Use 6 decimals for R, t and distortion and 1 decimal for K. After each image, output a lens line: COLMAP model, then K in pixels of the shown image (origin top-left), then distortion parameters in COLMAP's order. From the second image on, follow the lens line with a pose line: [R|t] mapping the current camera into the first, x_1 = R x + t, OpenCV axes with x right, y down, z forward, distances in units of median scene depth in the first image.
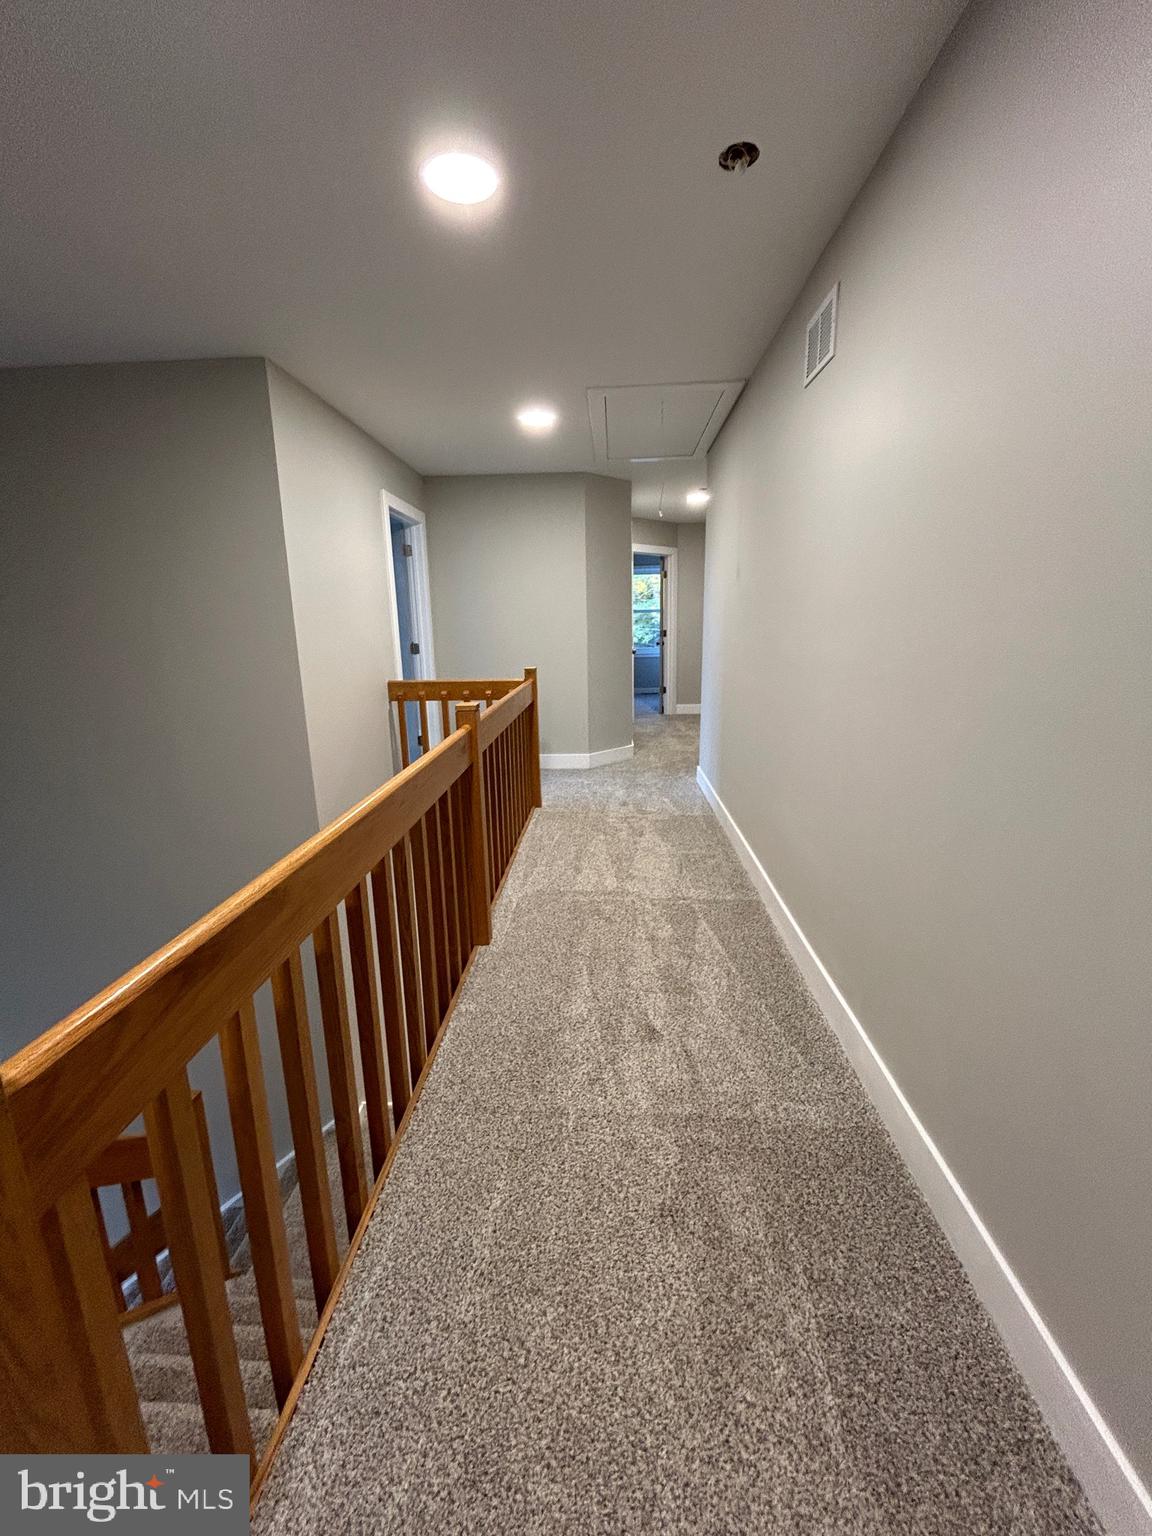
lens RADIAL K [[619.7, 0, 573.1], [0, 619.7, 764.6], [0, 0, 1]] dist [0.000166, 0.000664]
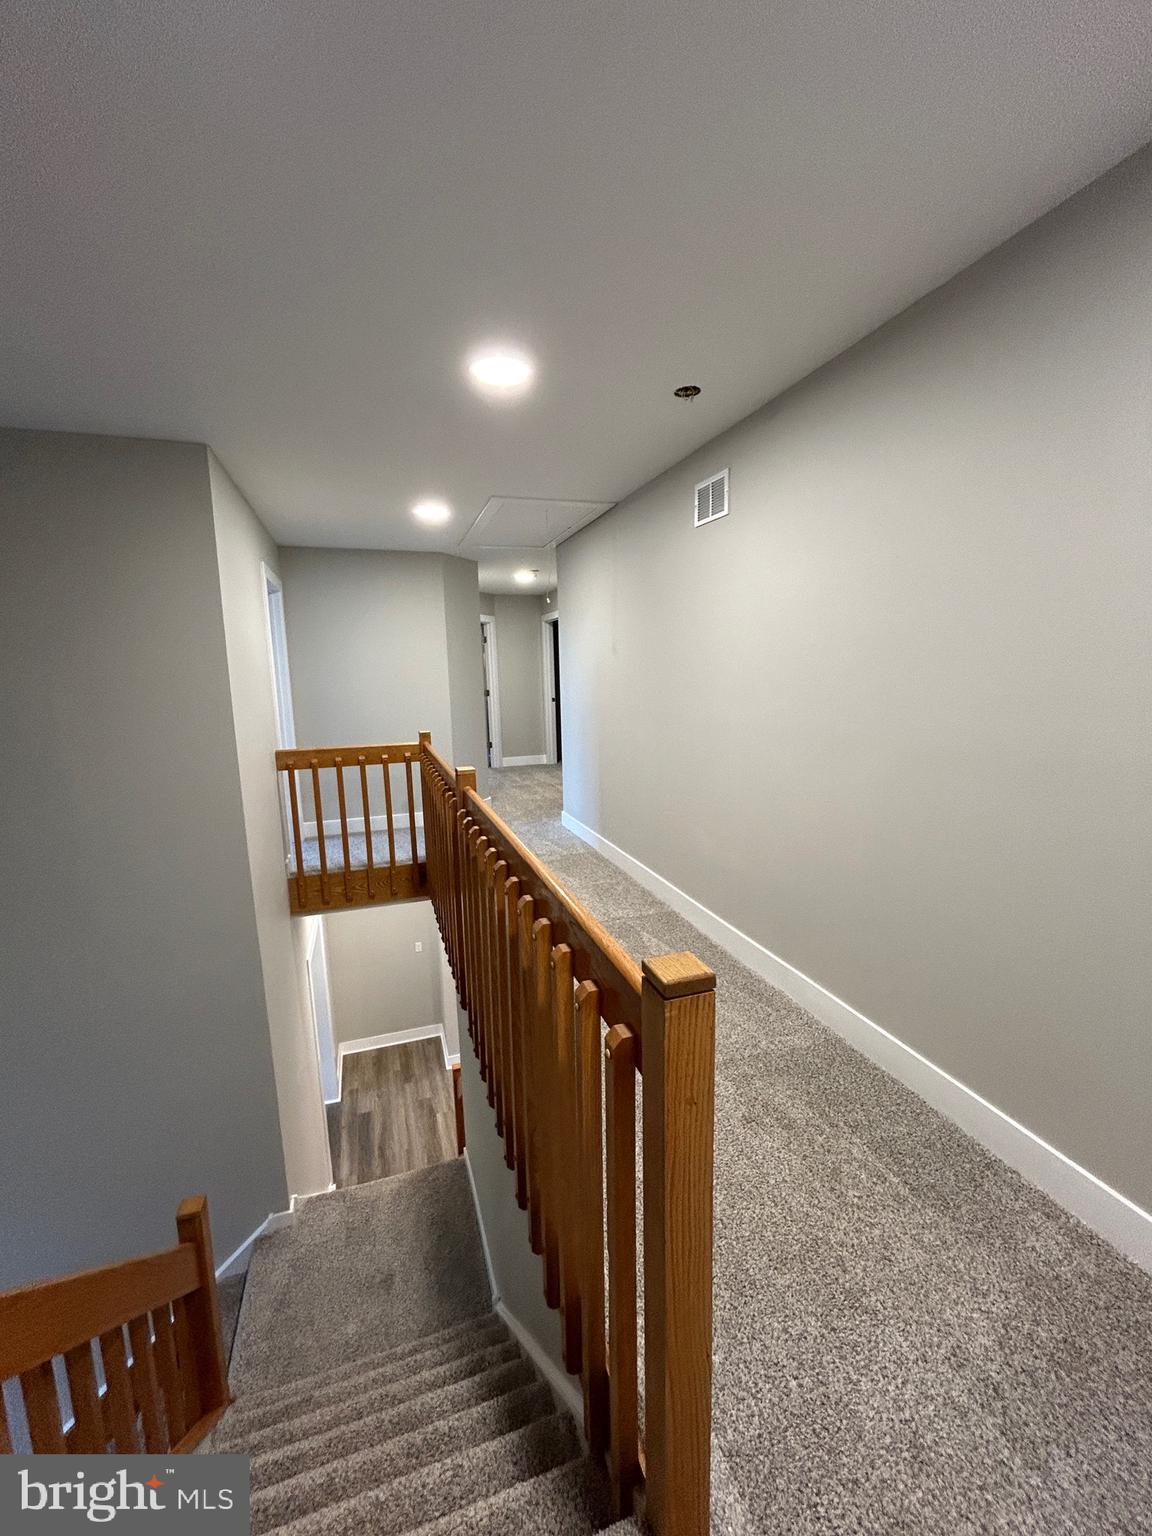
lens RADIAL K [[619.7, 0, 569.2], [0, 619.7, 763.5], [0, 0, 1]] dist [0.000166, 0.000664]
pose [[0.931761, -0.059688, 0.358132, -0.311499], [0.090368, 0.993478, -0.069534, -0.006663], [-0.351646, 0.097153, 0.931078, -0.108226]]
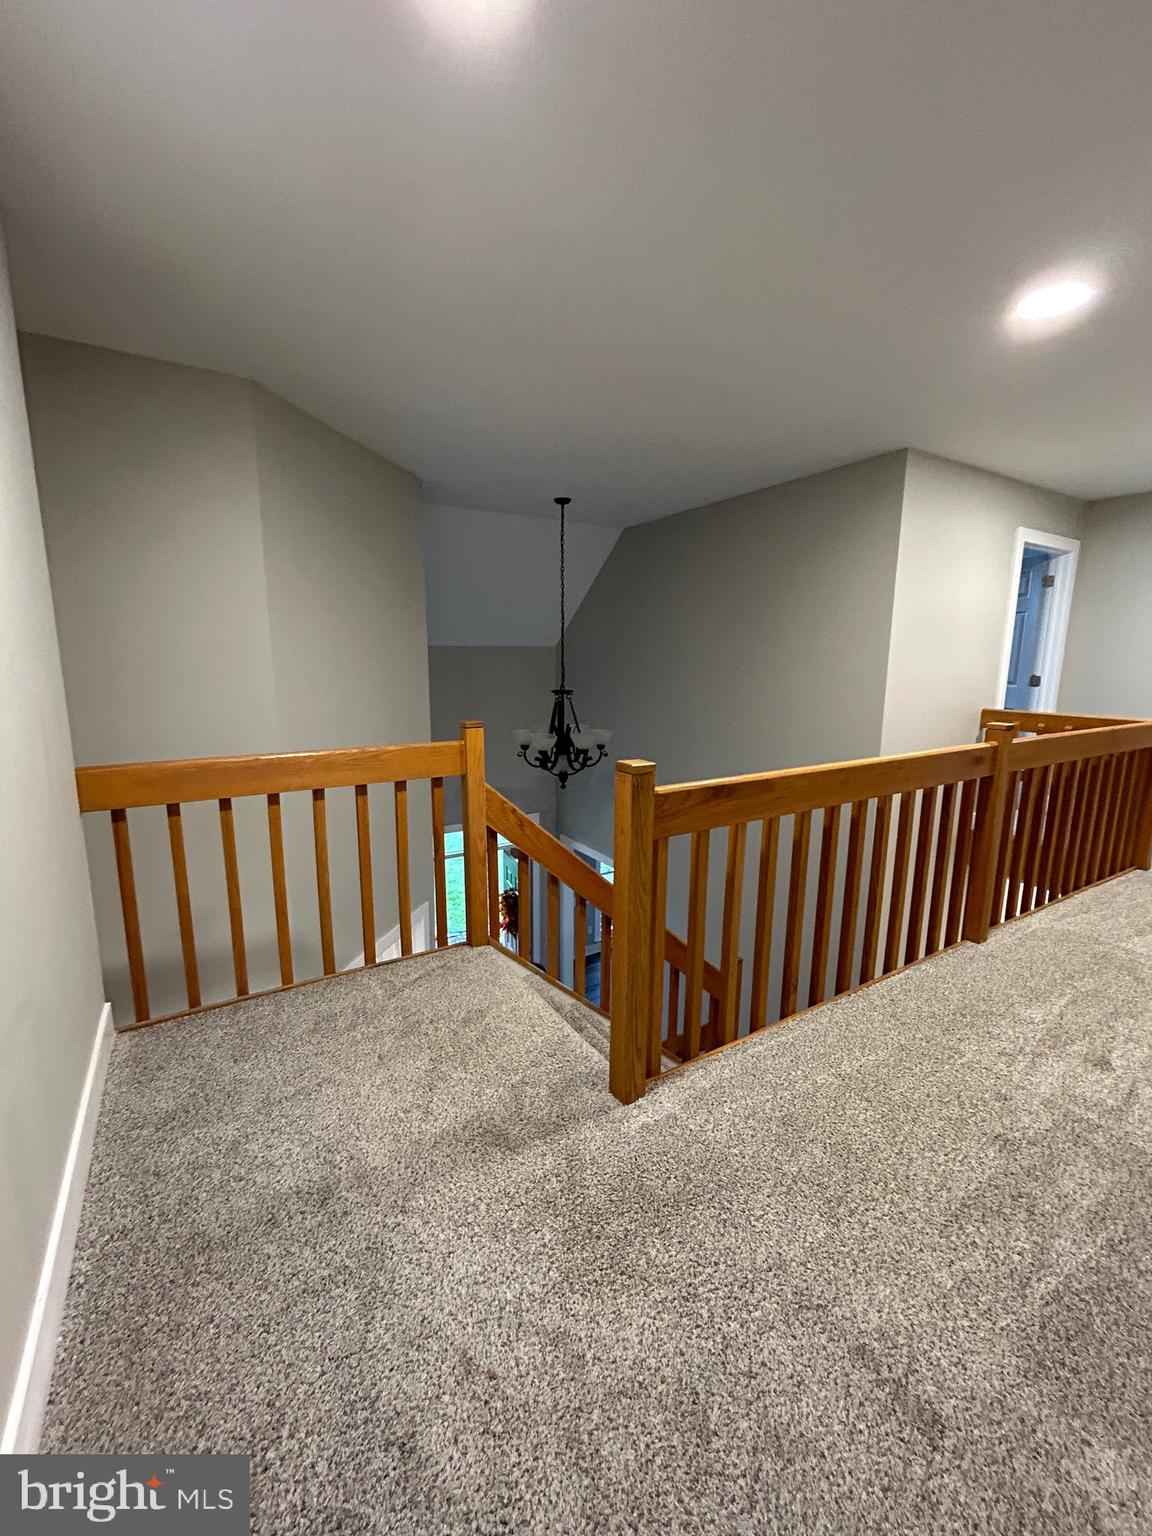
lens RADIAL K [[619.7, 0, 577.1], [0, 619.7, 766.1], [0, 0, 1]] dist [0.000166, 0.000664]
pose [[0.565700, 0.169918, -0.806915, 0.243540], [-0.205253, 0.976757, 0.061787, 0.051191], [0.798659, 0.130669, 0.587427, -0.210572]]
